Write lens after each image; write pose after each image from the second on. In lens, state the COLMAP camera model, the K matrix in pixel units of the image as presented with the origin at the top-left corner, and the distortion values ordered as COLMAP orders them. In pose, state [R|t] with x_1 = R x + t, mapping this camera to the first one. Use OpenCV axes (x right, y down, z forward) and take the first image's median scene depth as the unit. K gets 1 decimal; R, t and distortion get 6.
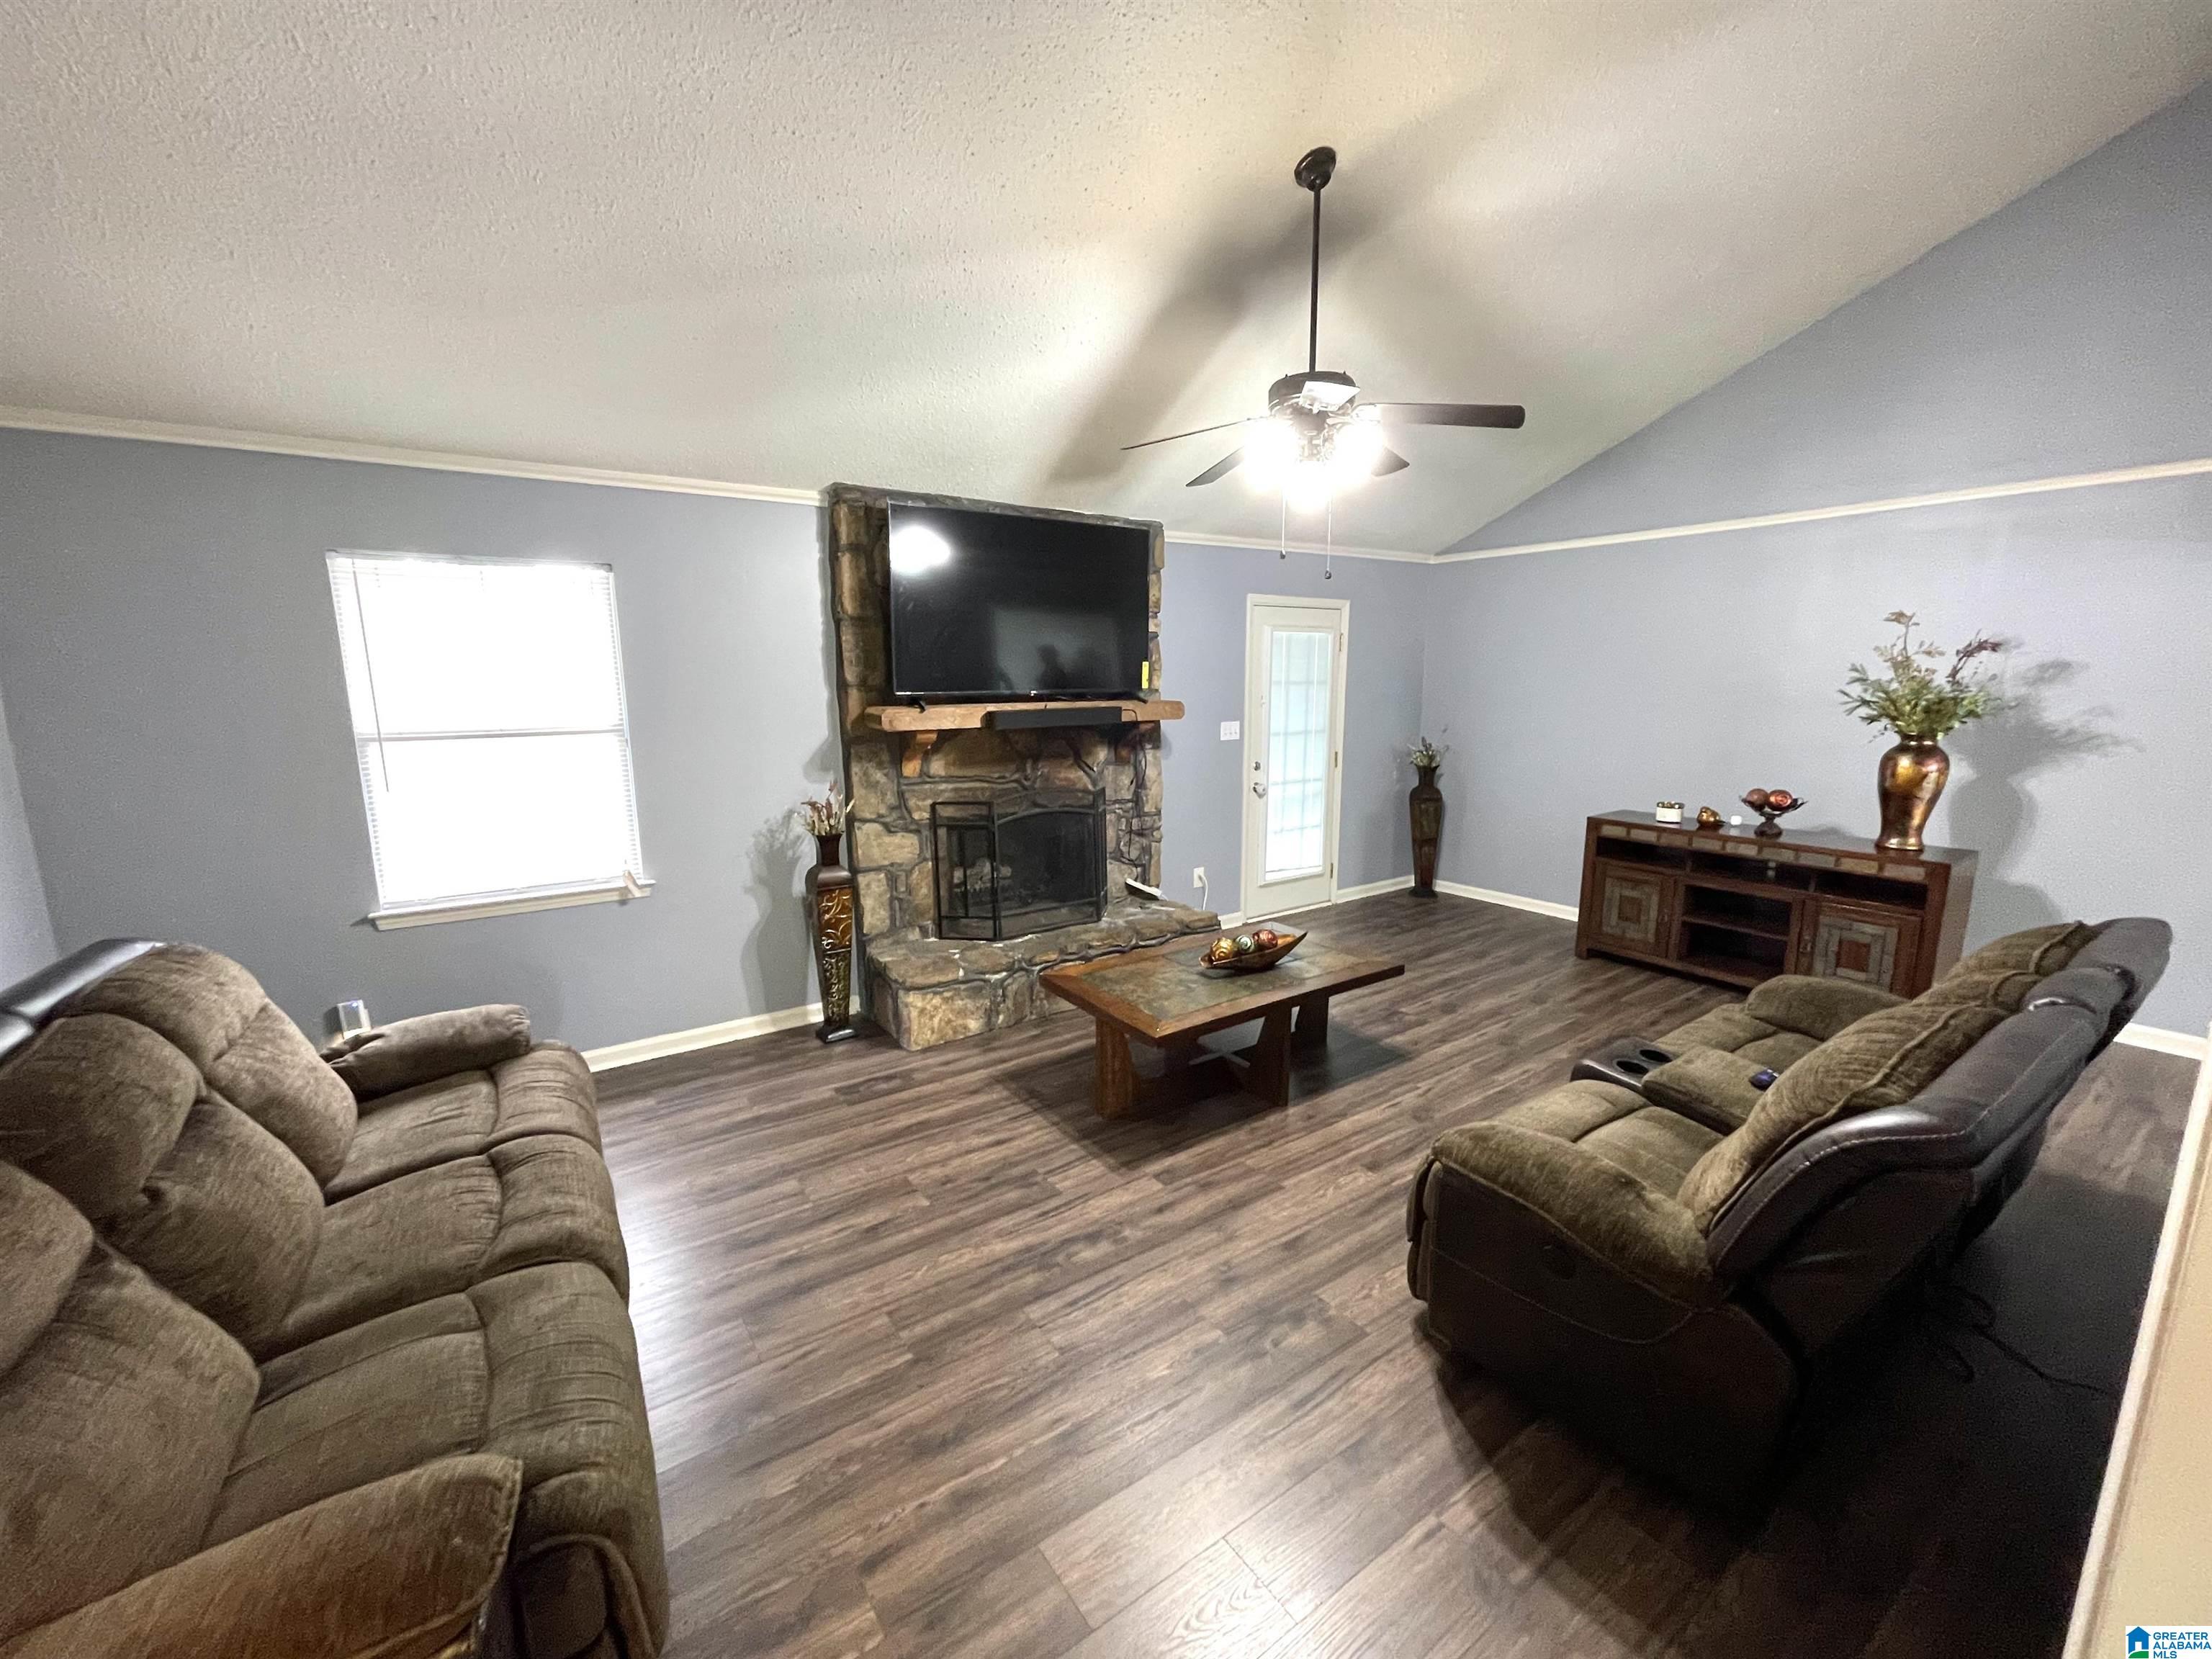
lens RADIAL K [[887.5, 0, 1106.3], [0, 887.5, 829.3], [0, 0, 1]] dist [-0.003931, 0.001121]
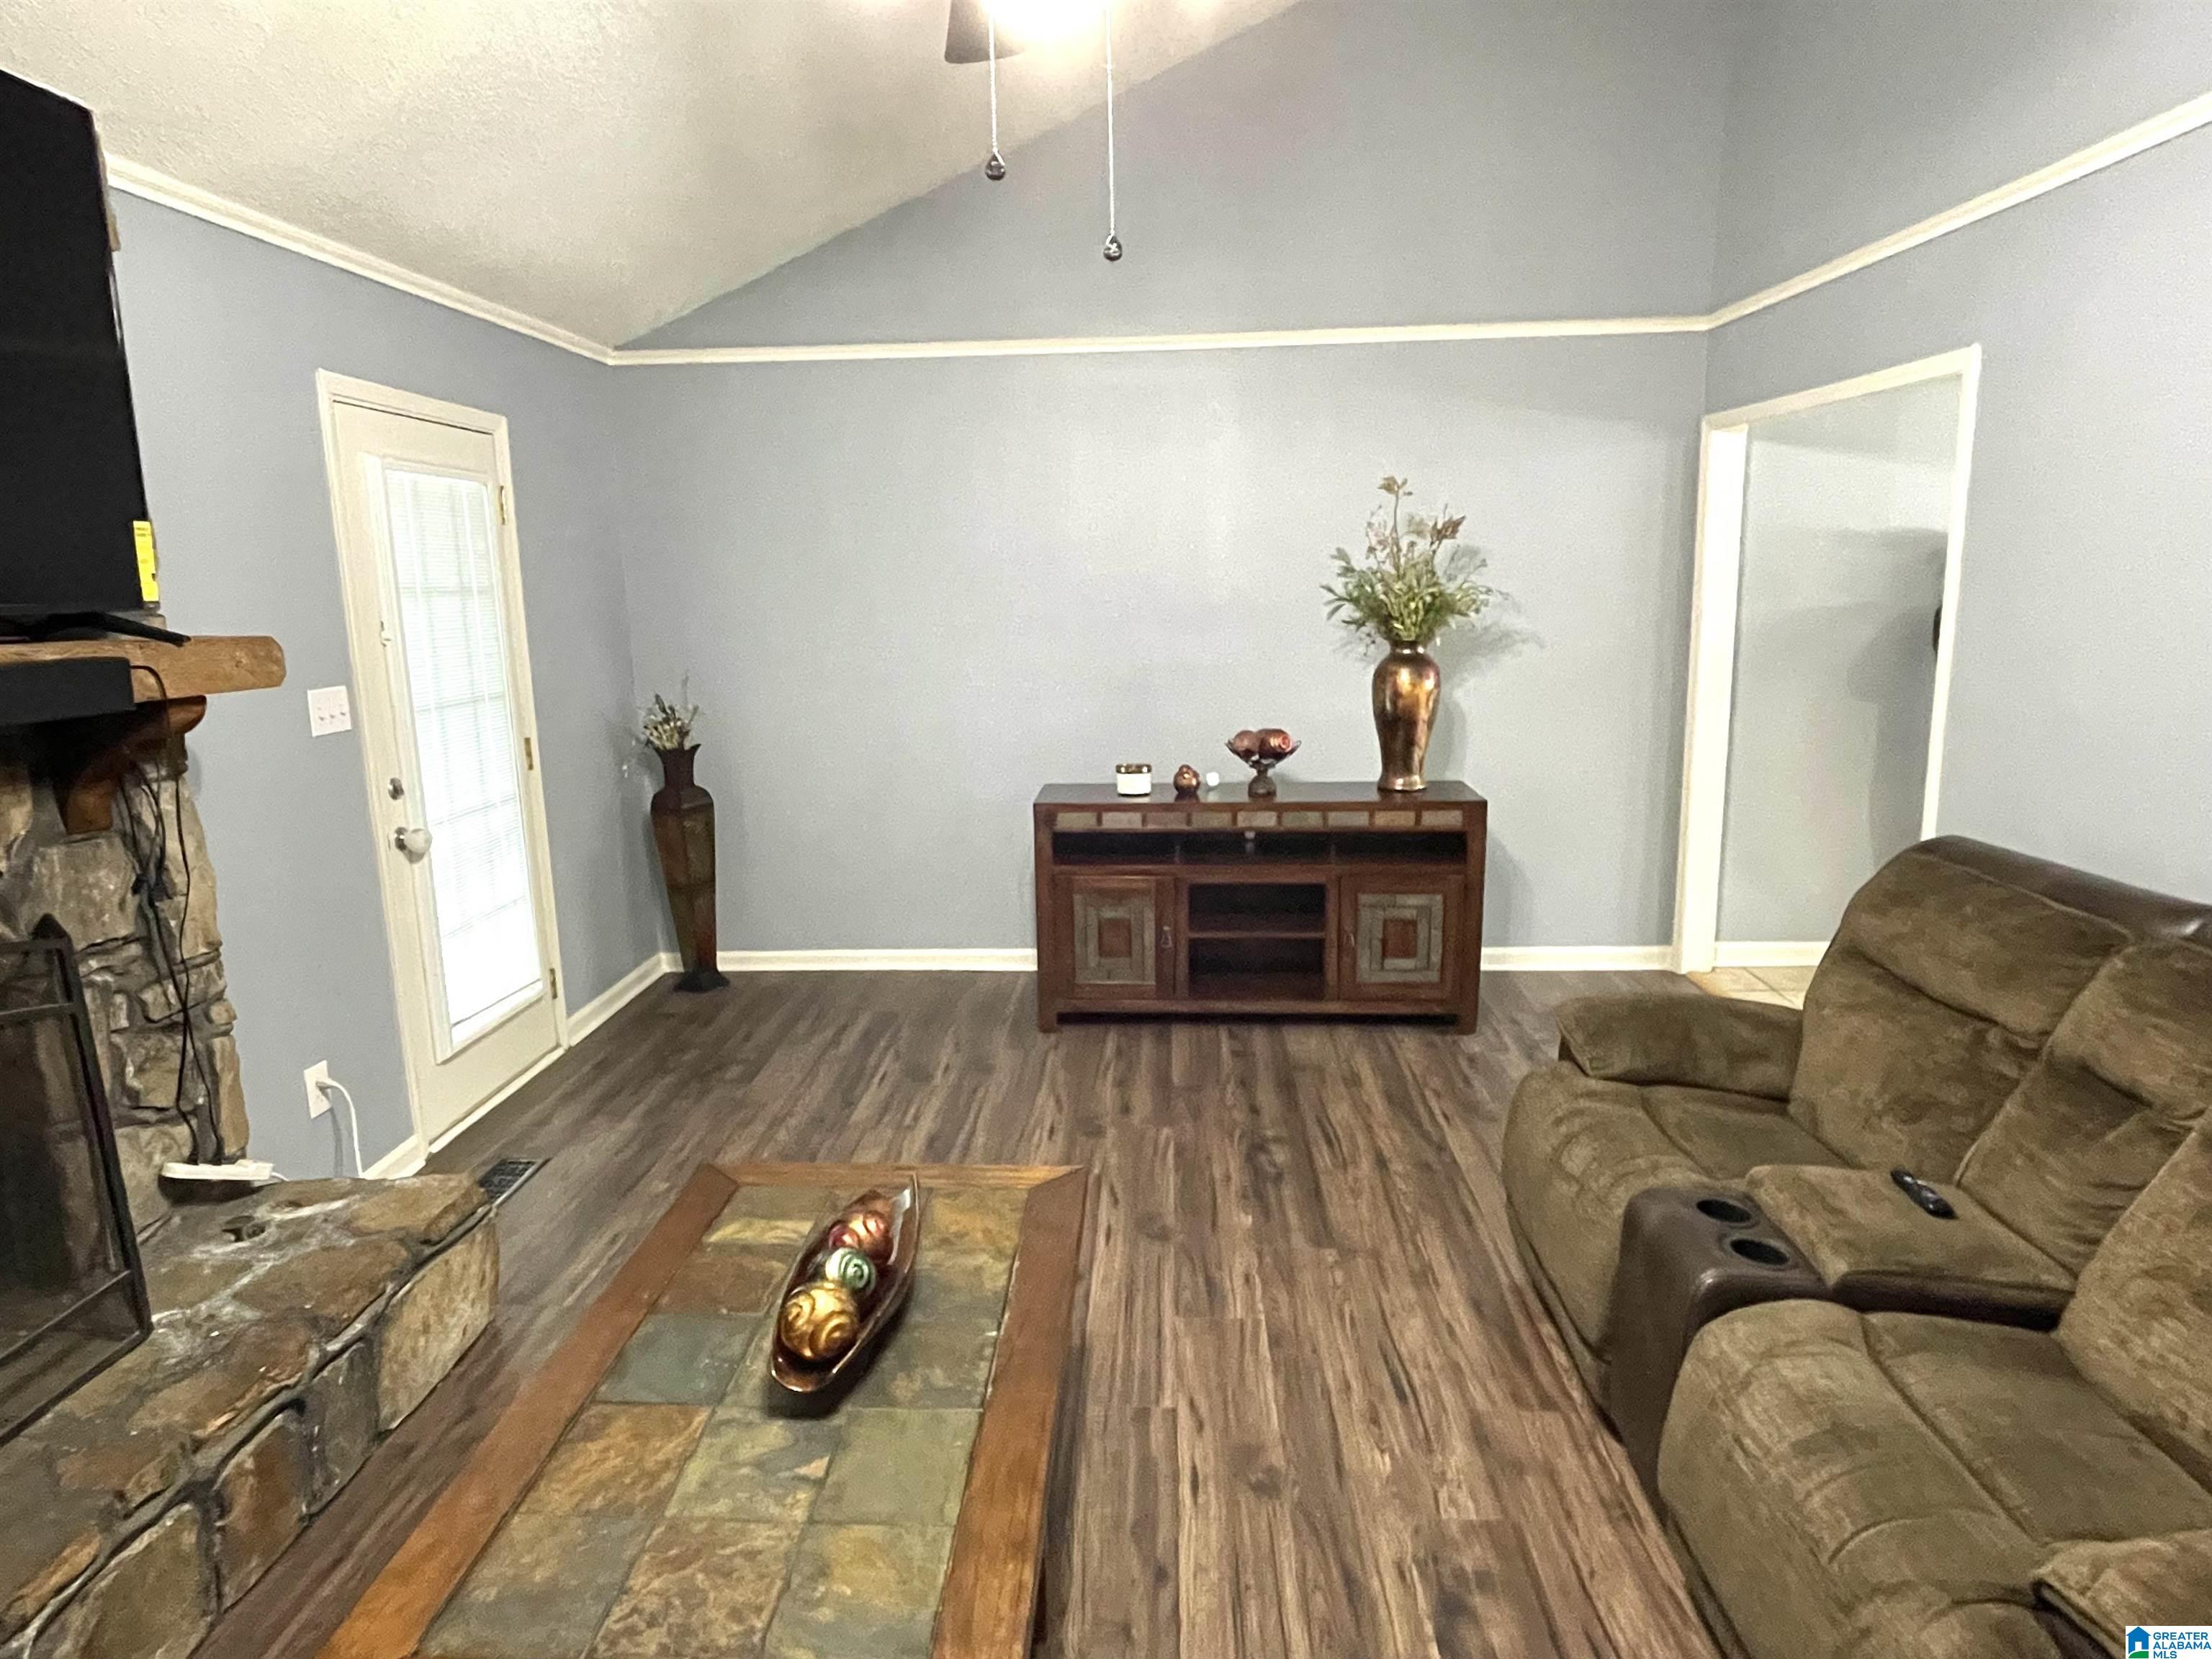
lens RADIAL K [[1303.0, 0, 1102.5], [0, 1303.0, 839.3], [0, 0, 1]] dist [0.001362, -0.001843]
pose [[0.618683, -0.156213, 0.769954, -0.128263], [0.149618, 0.985524, 0.079727, -0.057474], [-0.771263, 0.065873, 0.633099, 0.430394]]
